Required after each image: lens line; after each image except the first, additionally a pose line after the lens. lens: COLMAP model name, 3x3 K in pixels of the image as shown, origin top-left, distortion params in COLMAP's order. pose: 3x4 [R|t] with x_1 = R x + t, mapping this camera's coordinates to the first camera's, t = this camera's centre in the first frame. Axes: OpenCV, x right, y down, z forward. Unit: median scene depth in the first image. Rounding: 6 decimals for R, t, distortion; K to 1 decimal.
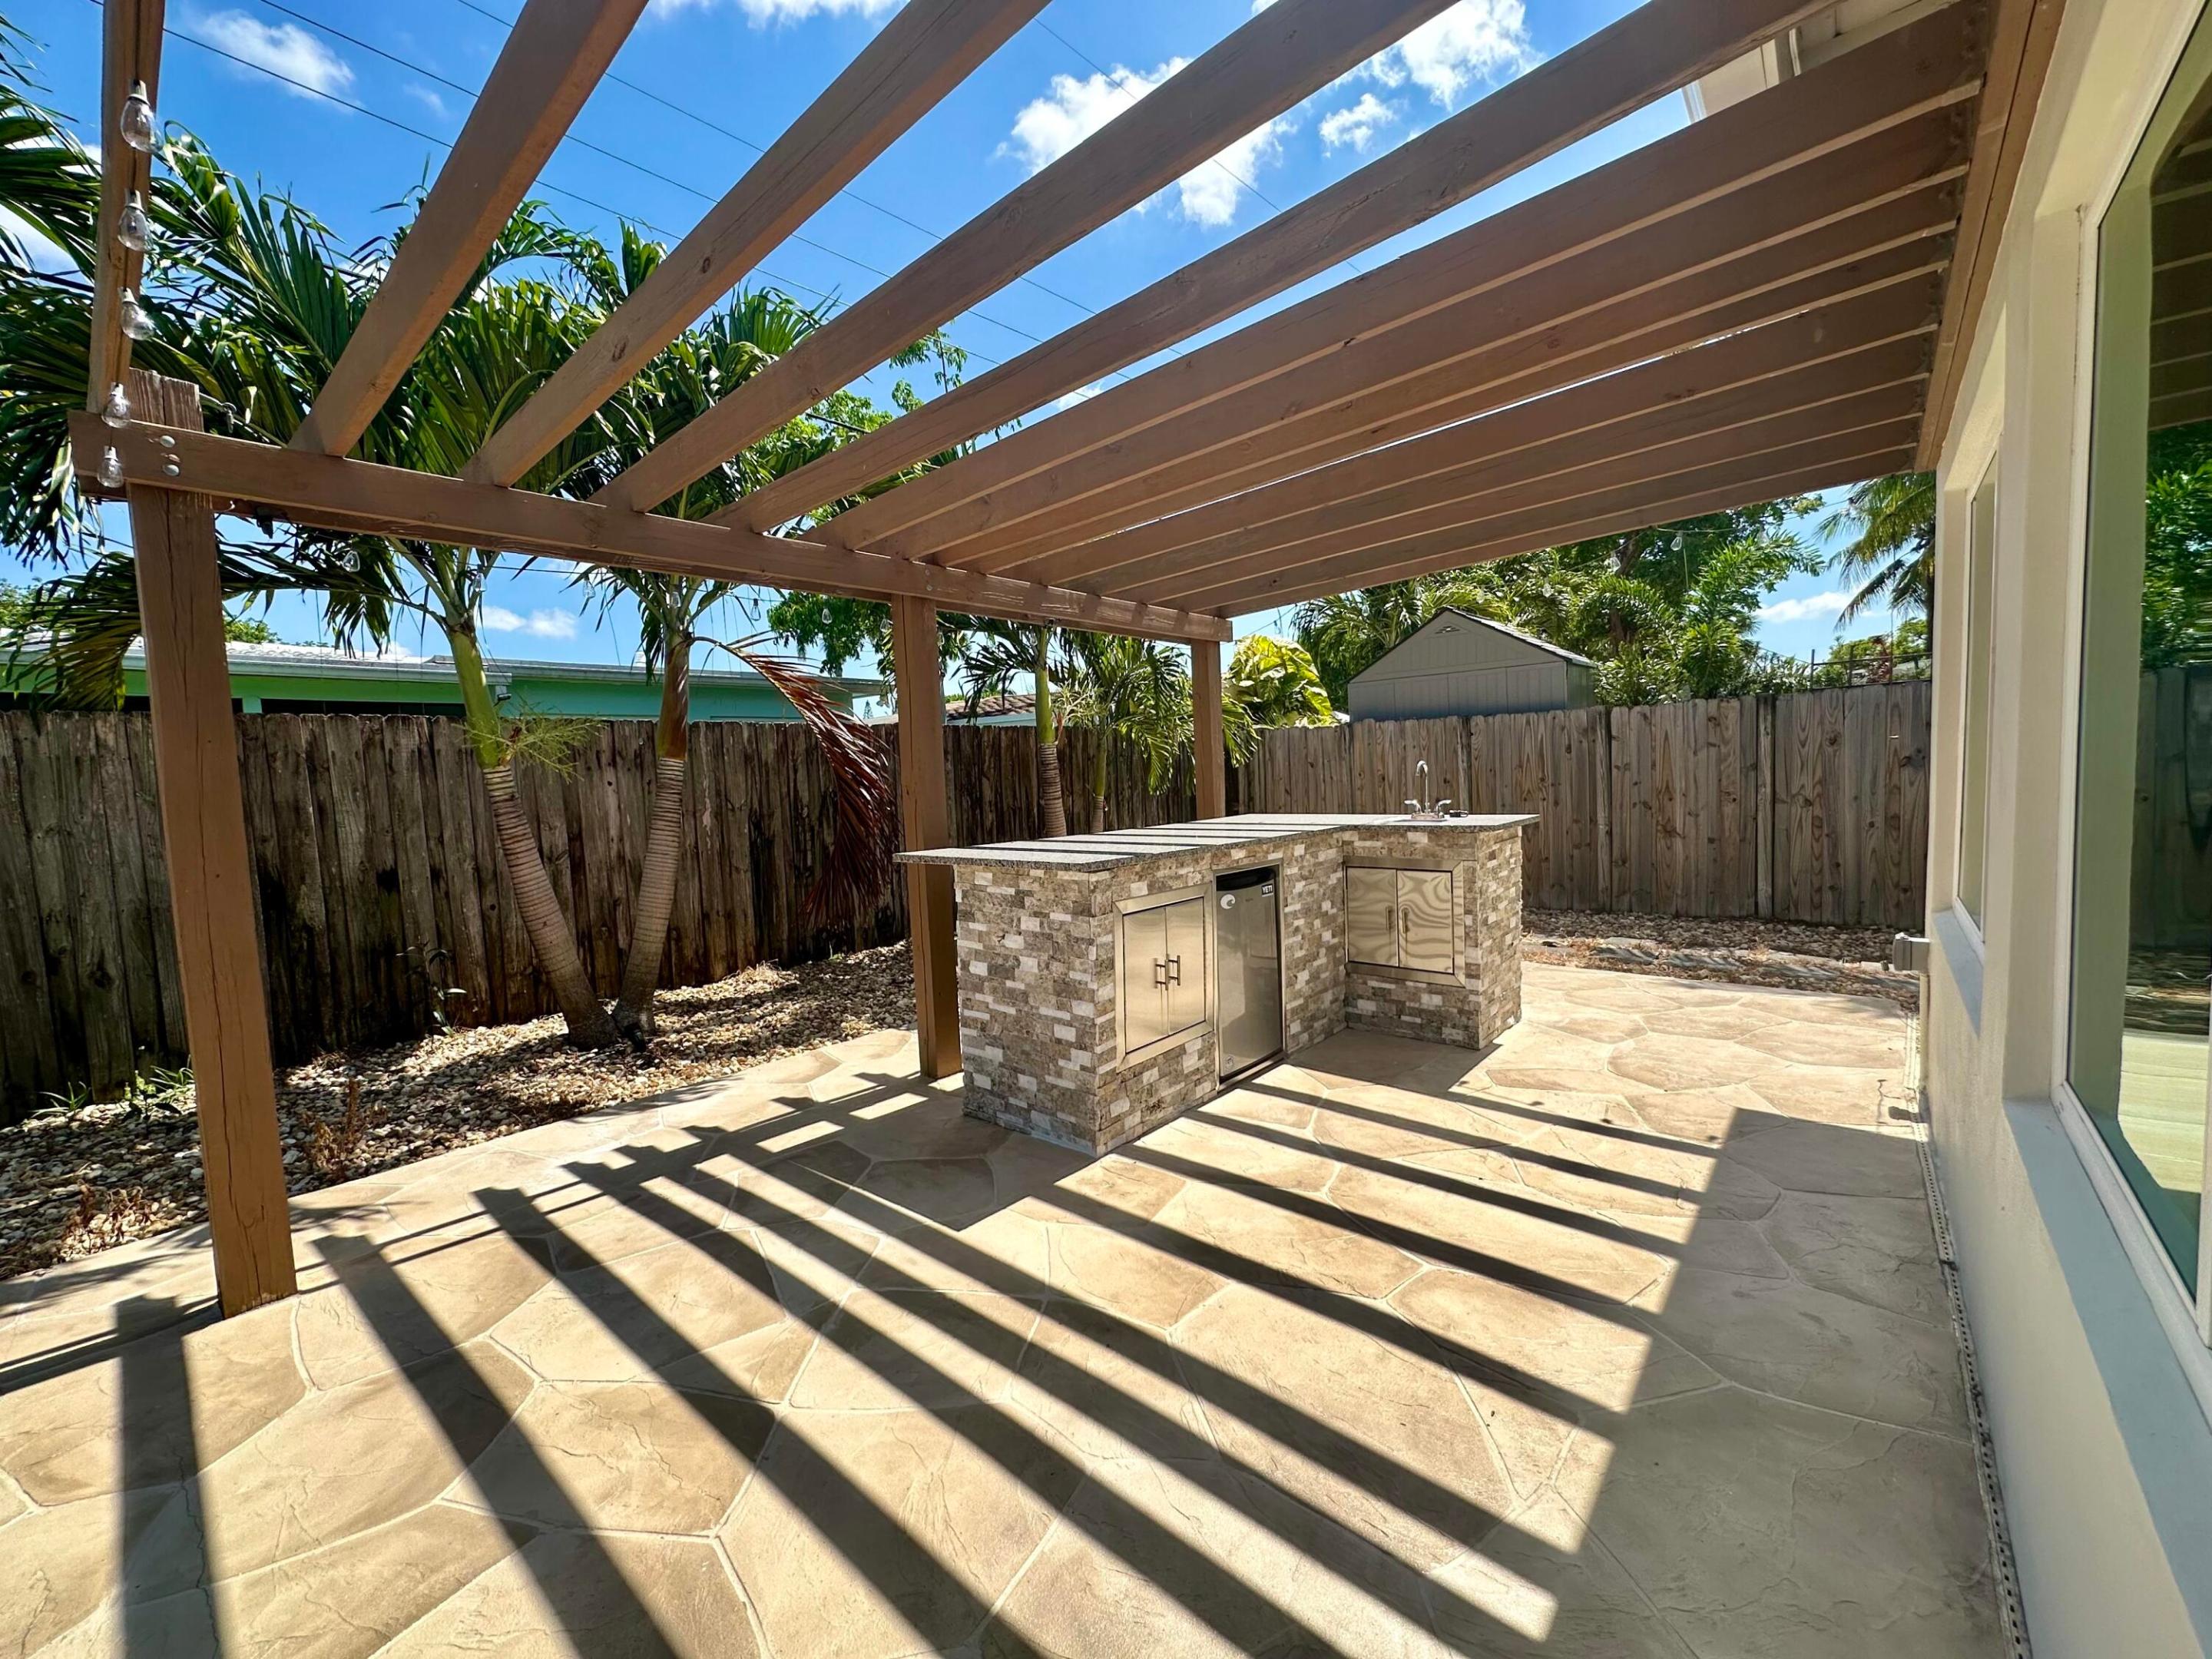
lens RADIAL K [[885.8, 0, 1106.5], [0, 885.8, 827.4], [0, 0, 1]] dist [-0.005188, 0.001438]
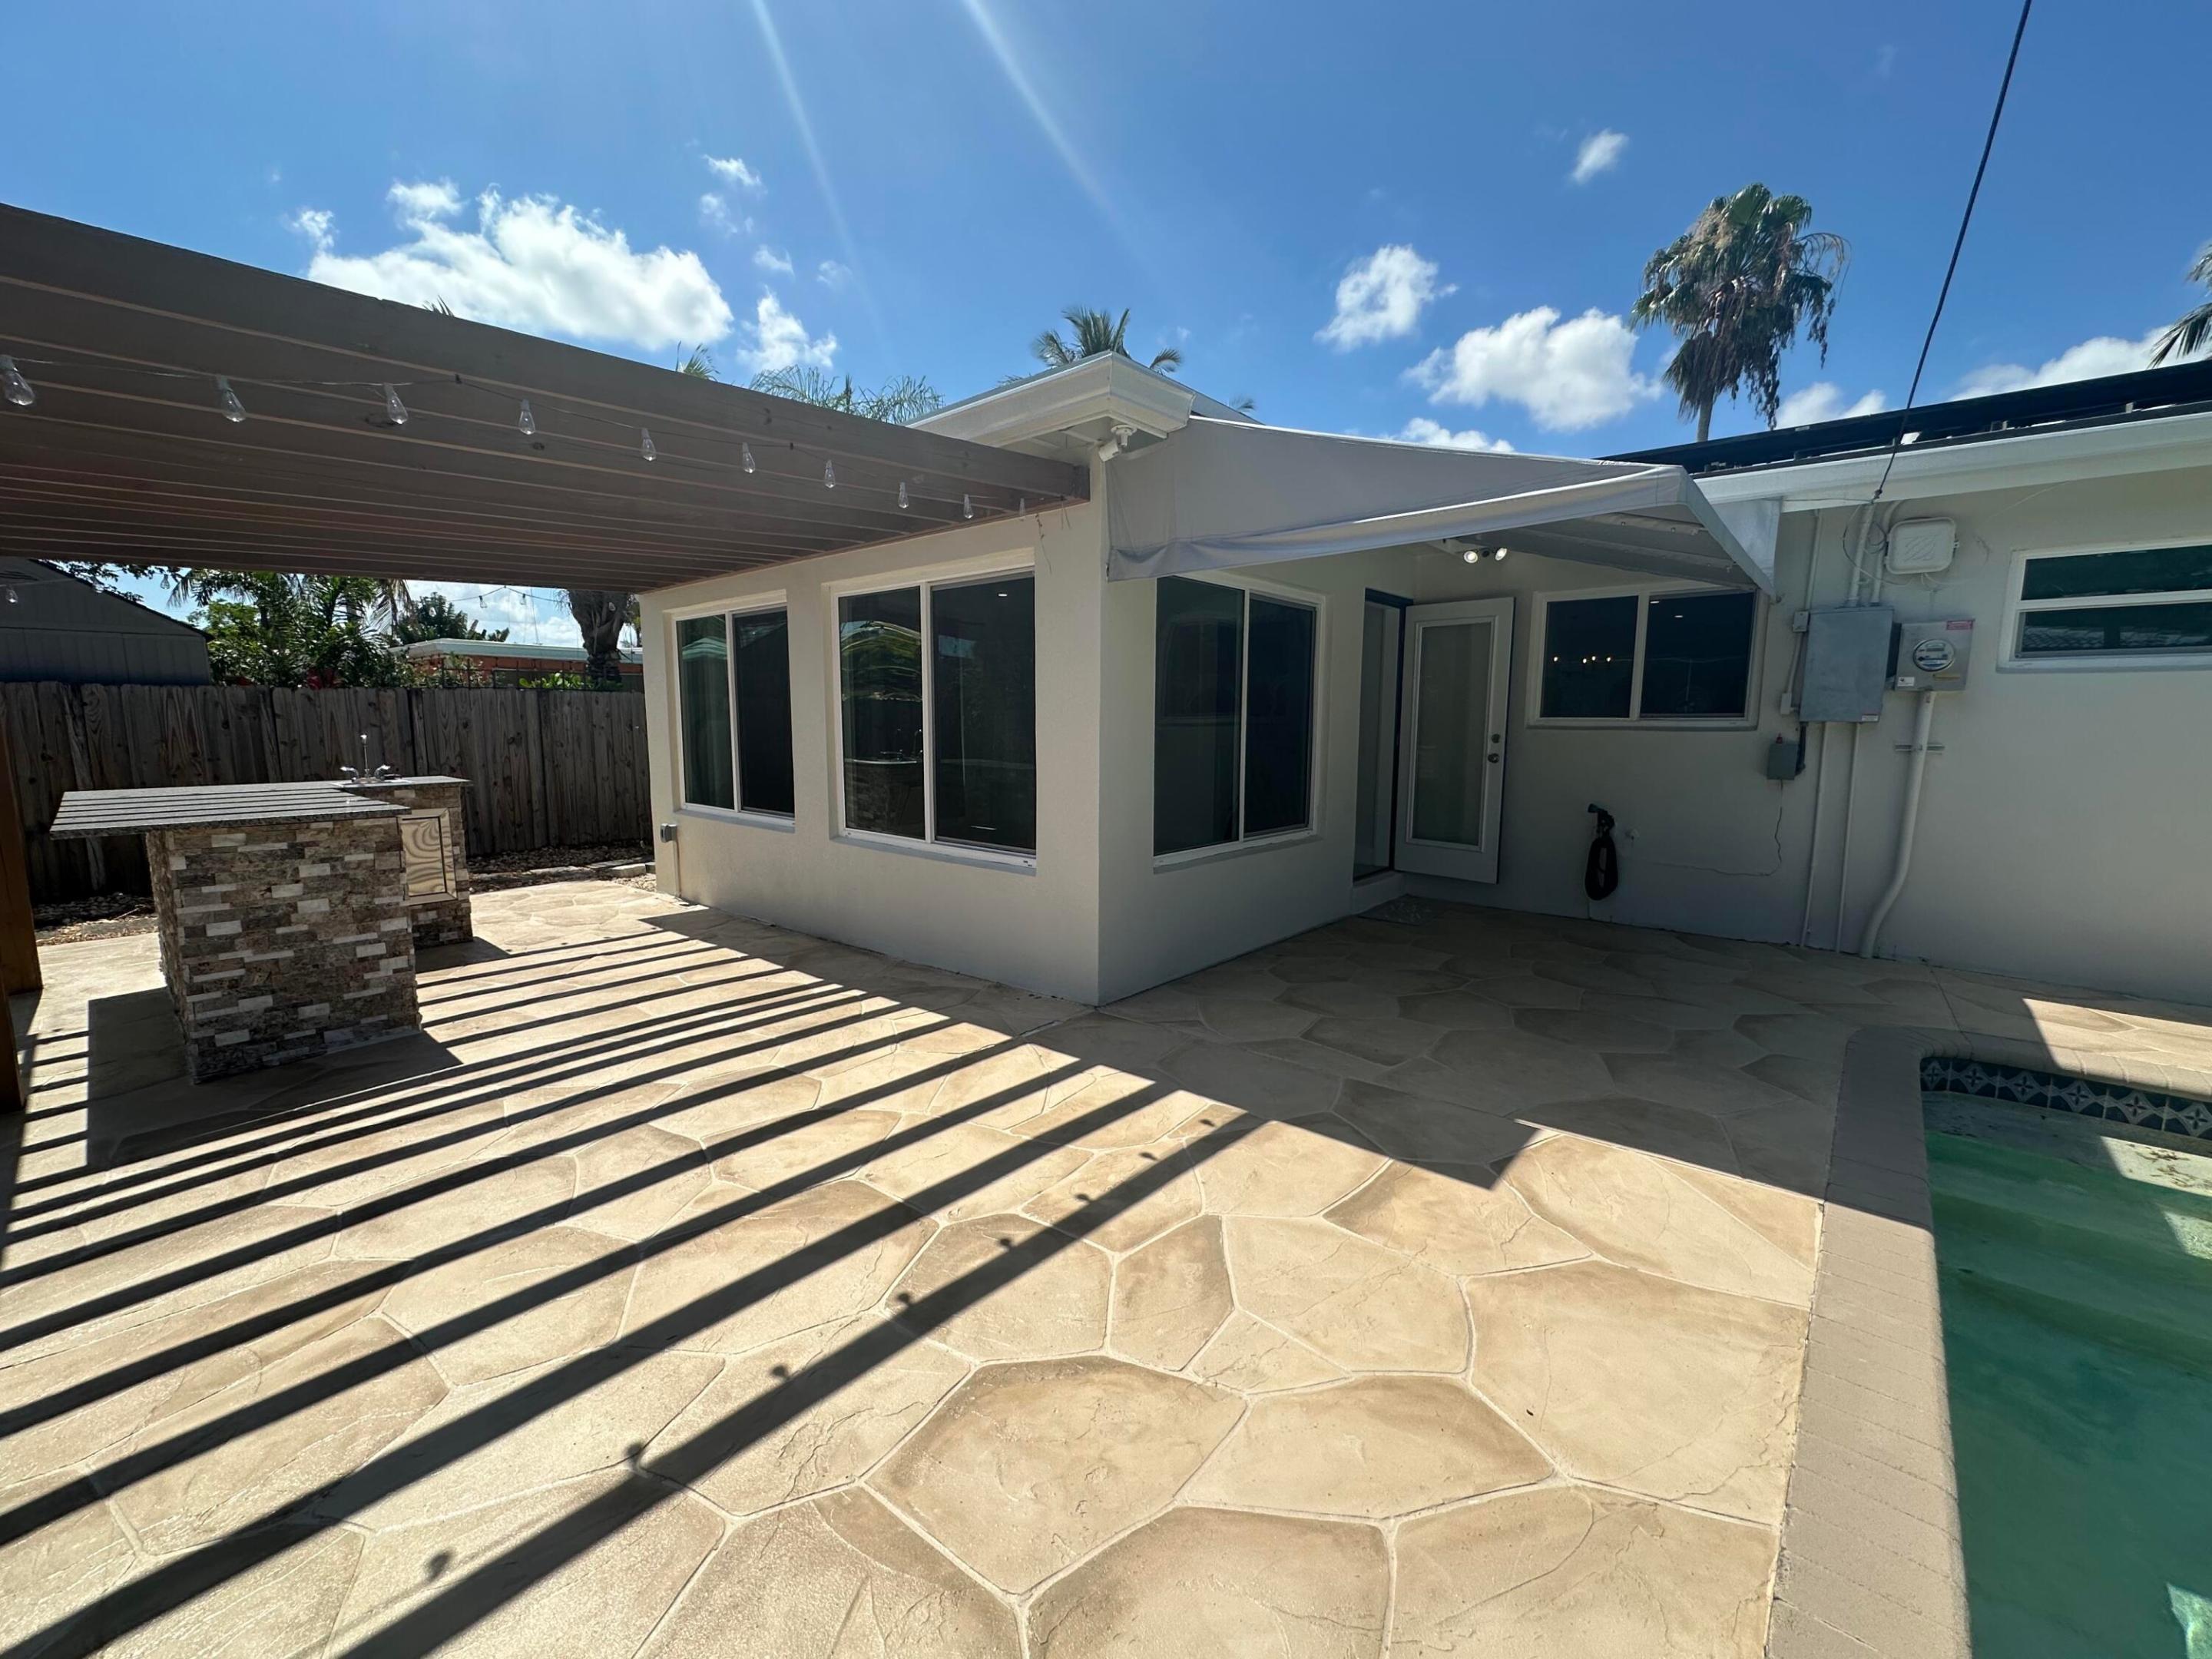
lens RADIAL K [[885.8, 0, 1107.6], [0, 885.8, 835.6], [0, 0, 1]] dist [-0.005188, 0.001438]
pose [[-0.001166, -0.093795, 0.995591, -1.013665], [0.064104, 0.993537, 0.093677, 0.017906], [-0.997943, 0.063931, 0.004855, -0.038100]]
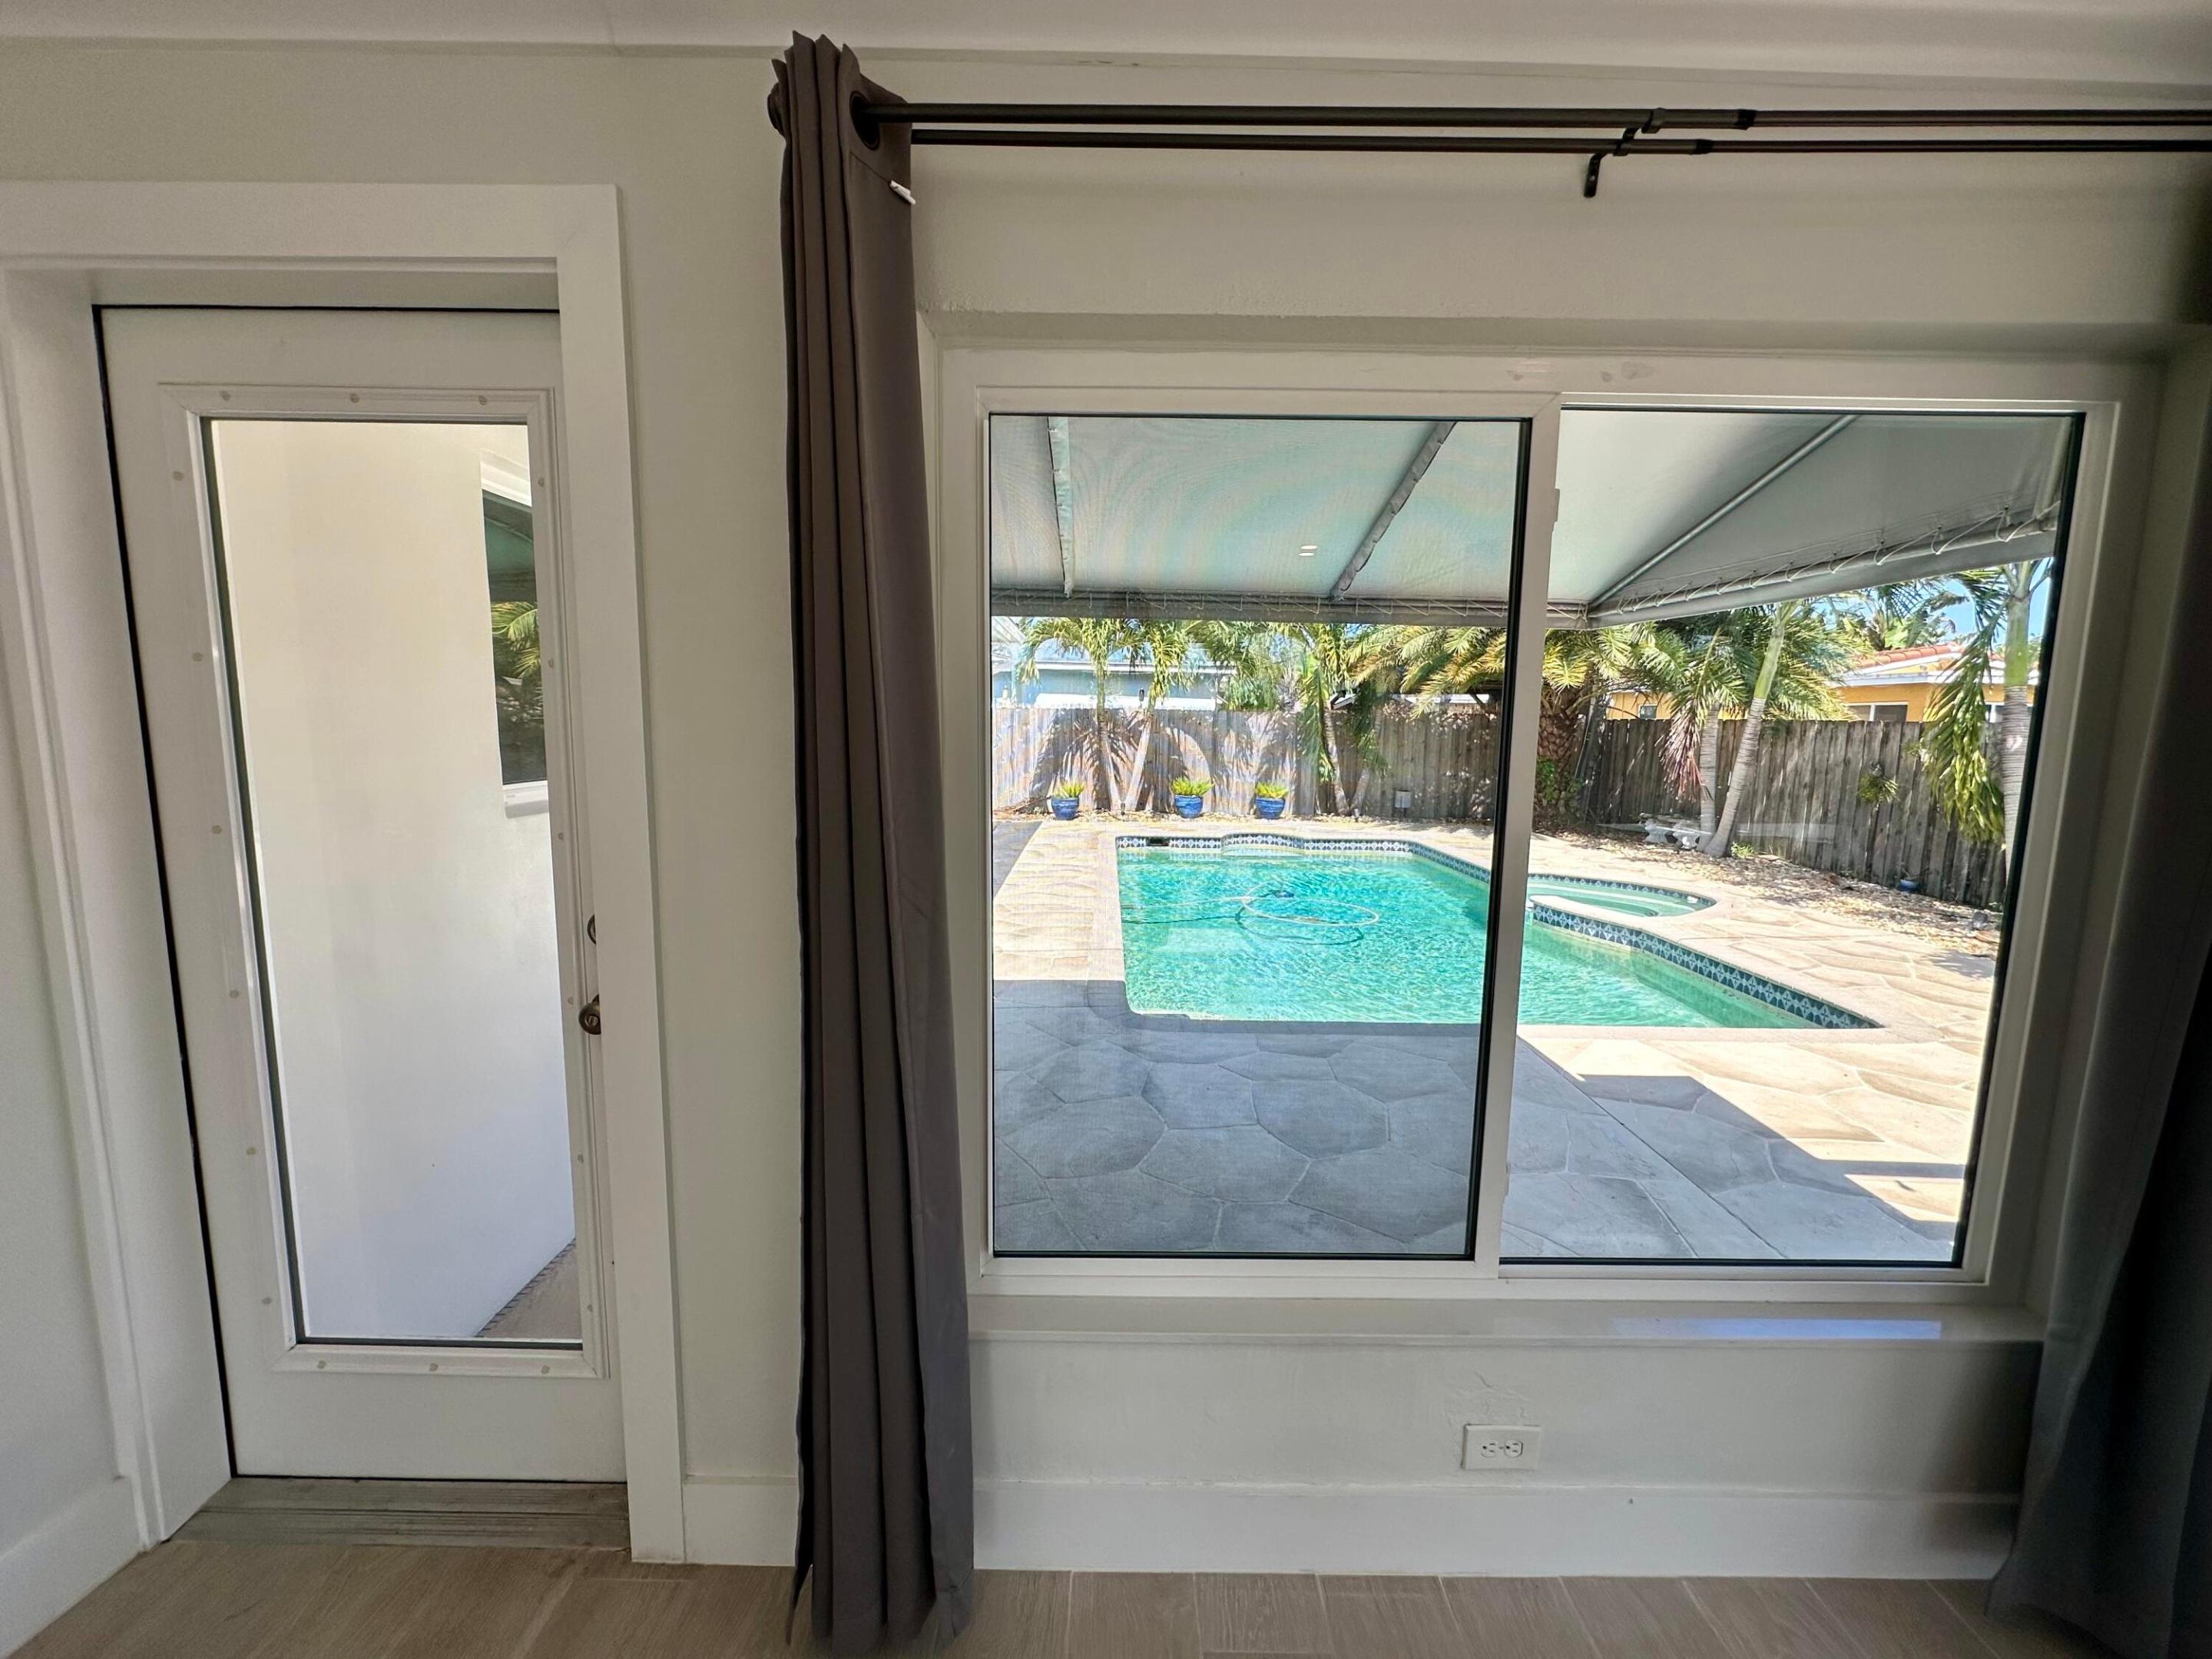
lens RADIAL K [[885.8, 0, 1105.3], [0, 885.8, 826.5], [0, 0, 1]] dist [-0.005188, 0.001438]
pose [[-0.754940, 0.108413, -0.646770, 0.681612], [-0.030901, 0.979264, 0.200216, -0.104638], [0.655065, 0.171137, -0.735936, -0.084360]]
